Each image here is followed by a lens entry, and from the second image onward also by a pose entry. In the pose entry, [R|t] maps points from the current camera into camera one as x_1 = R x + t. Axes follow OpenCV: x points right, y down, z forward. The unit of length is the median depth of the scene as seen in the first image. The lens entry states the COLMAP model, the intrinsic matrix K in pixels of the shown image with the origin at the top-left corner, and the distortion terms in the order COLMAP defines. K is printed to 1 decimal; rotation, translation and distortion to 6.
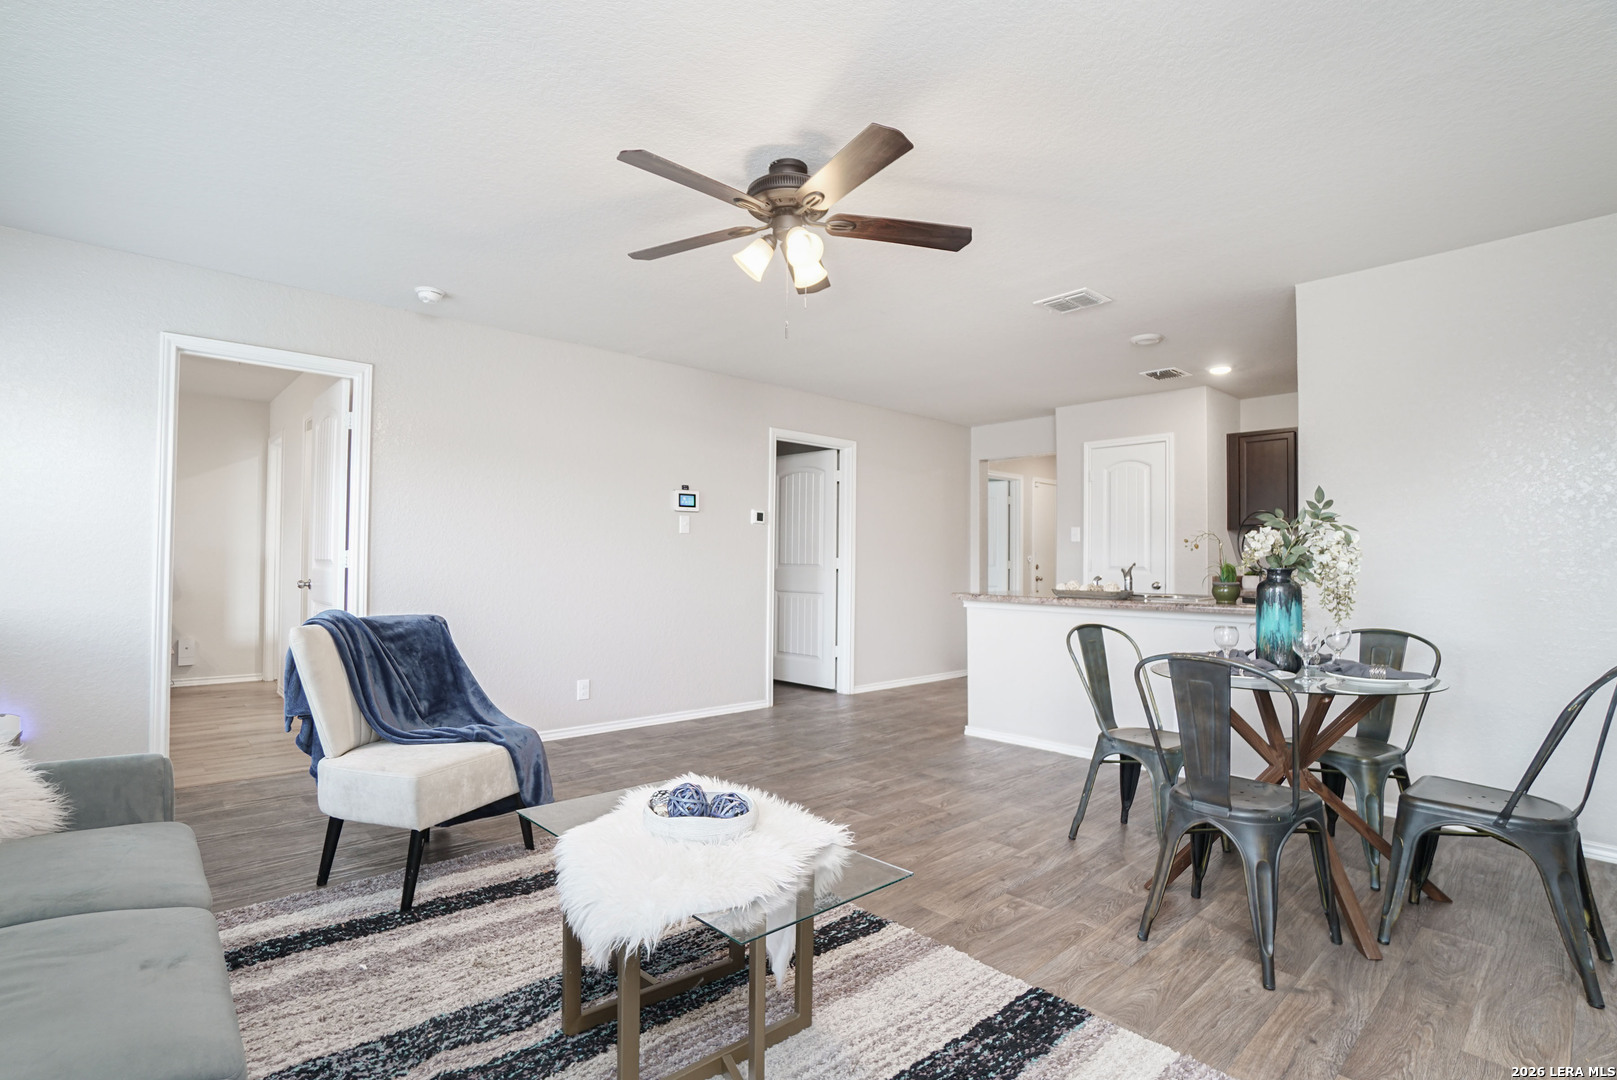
lens RADIAL K [[797.8, 0, 799.6], [0, 797.8, 544.0], [0, 0, 1]] dist [-0.046630, 0.024533]
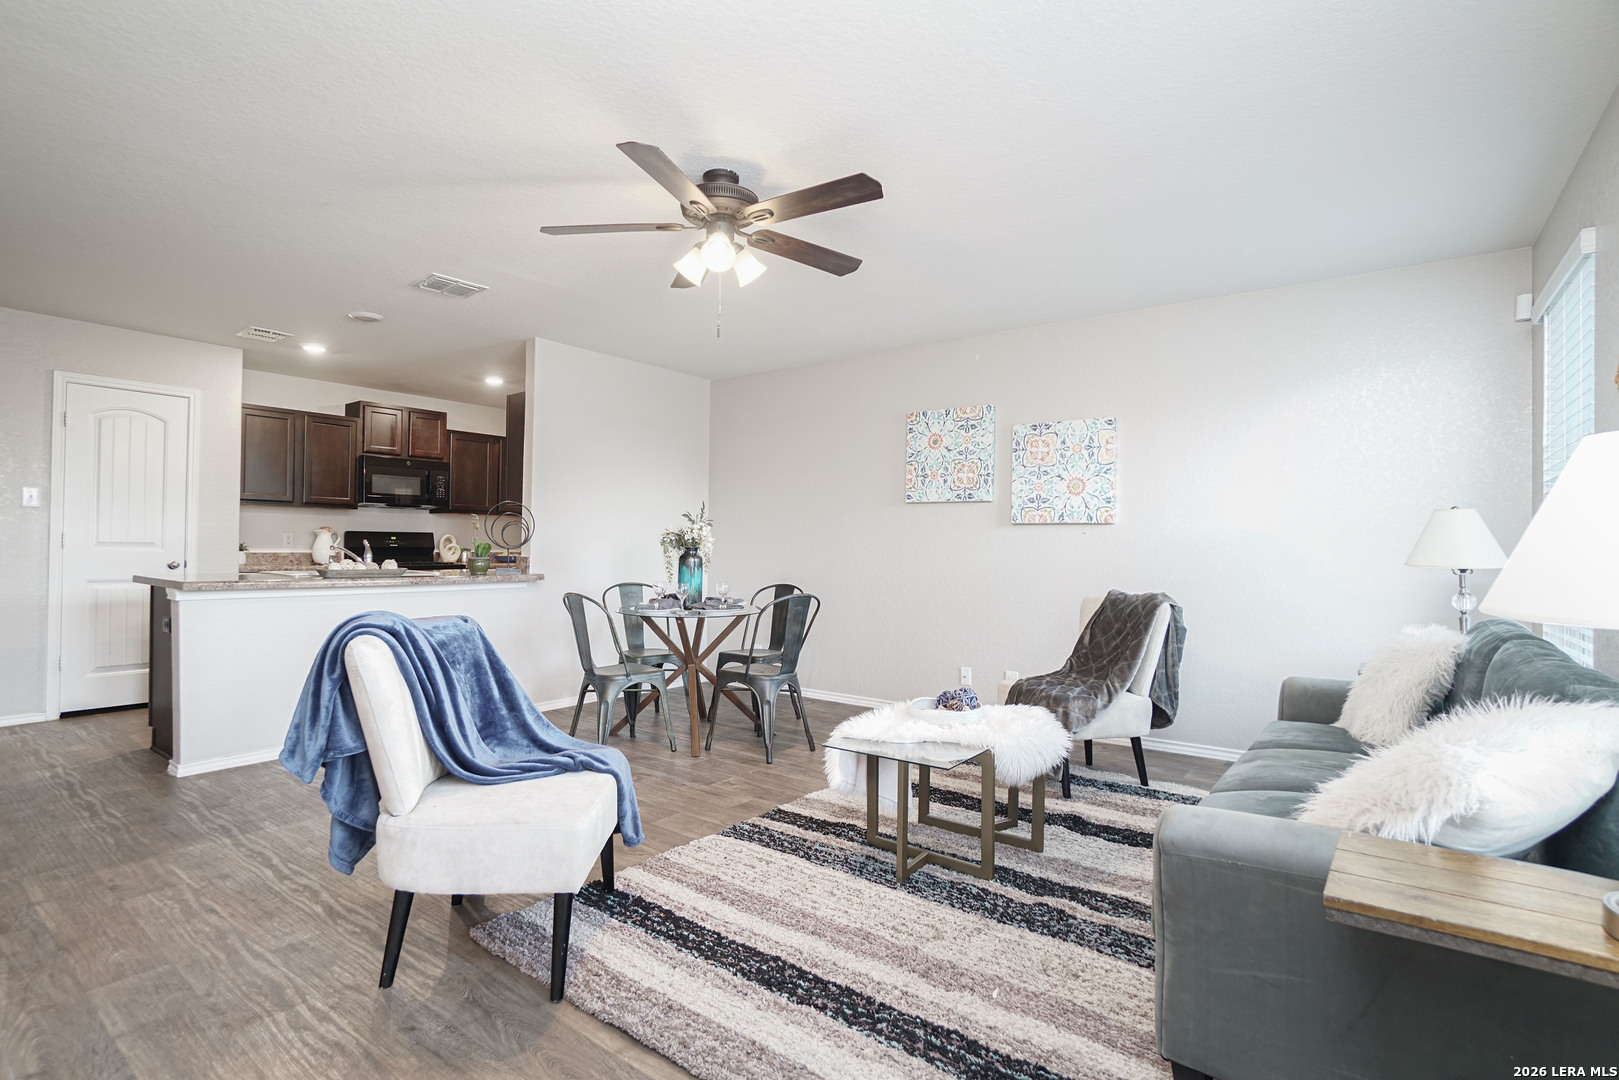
lens RADIAL K [[781.2, 0, 809.5], [0, 781.2, 540.0], [0, 0, 1]] dist [-0.041465, 0.000518]
pose [[-0.206644, -0.000637, 0.978416, -1.040107], [-0.033627, 0.999414, -0.006451, 0.017561], [-0.977838, -0.034235, -0.206545, 1.059591]]
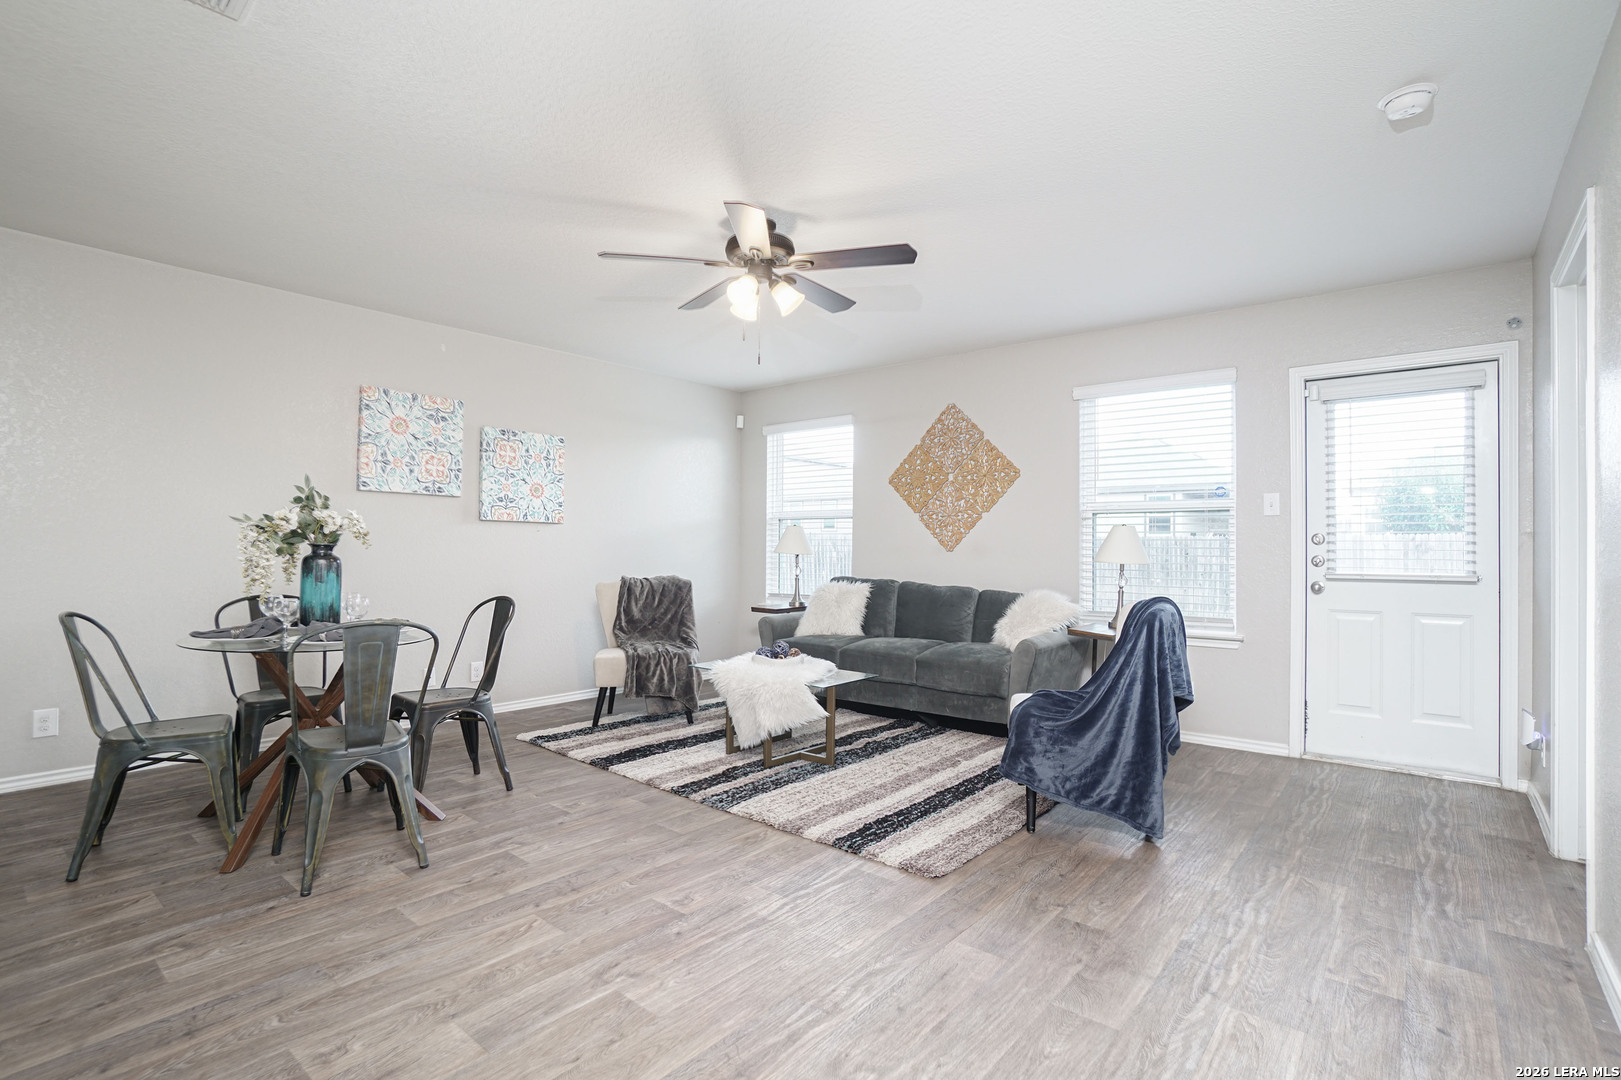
lens RADIAL K [[738.7, 0, 810.5], [0, 738.7, 540.0], [0, 0, 1]] dist [-0.053180, -0.000047]
pose [[-0.988919, -0.019349, -0.147188, 0.063303], [-0.014478, 0.999314, -0.034091, 0.048650], [0.147747, -0.031582, -0.988521, 2.066305]]
